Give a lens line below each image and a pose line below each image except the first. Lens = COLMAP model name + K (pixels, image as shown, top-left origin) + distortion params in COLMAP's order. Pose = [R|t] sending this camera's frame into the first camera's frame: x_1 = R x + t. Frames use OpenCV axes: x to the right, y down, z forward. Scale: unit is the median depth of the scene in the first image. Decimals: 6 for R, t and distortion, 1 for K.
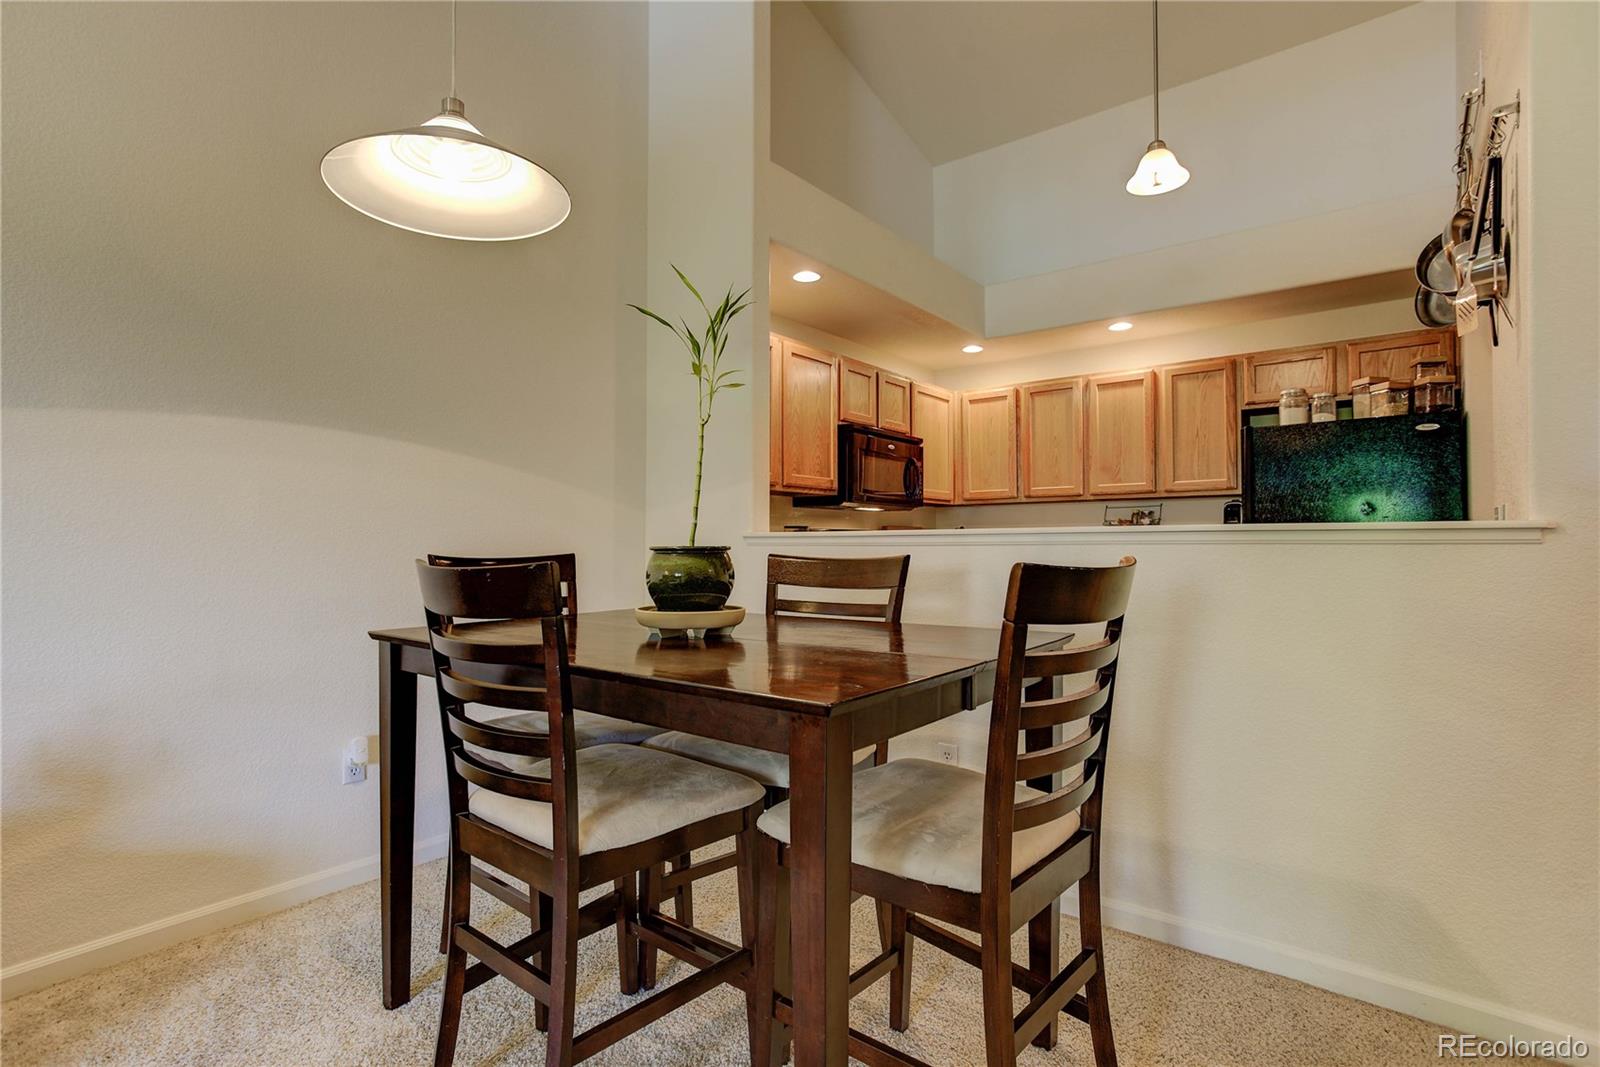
lens RADIAL K [[792.9, 0, 805.8], [0, 792.9, 536.5], [0, 0, 1]] dist [-0.002644, 0.000035]
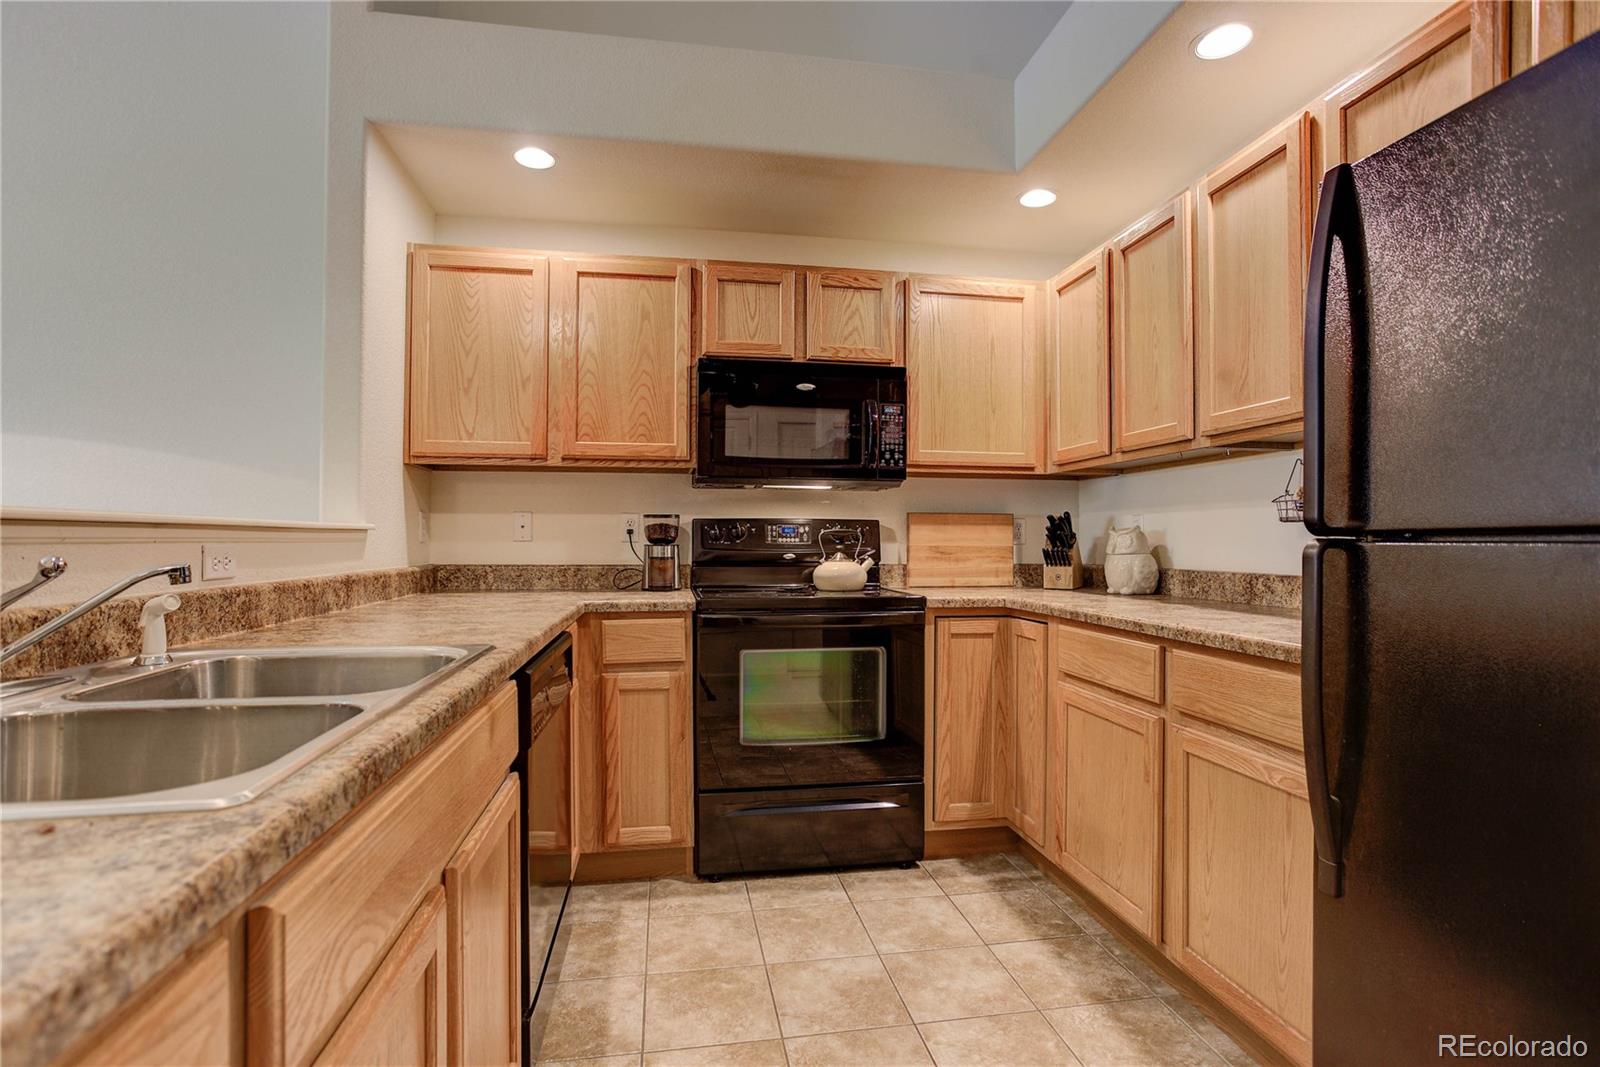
lens RADIAL K [[792.9, 0, 805.8], [0, 792.9, 536.5], [0, 0, 1]] dist [-0.002644, 0.000035]
pose [[0.724921, 0.002130, -0.688829, 0.560041], [-0.003887, 0.999992, -0.000998, 0.005706], [0.688821, 0.003401, 0.724923, 0.565668]]
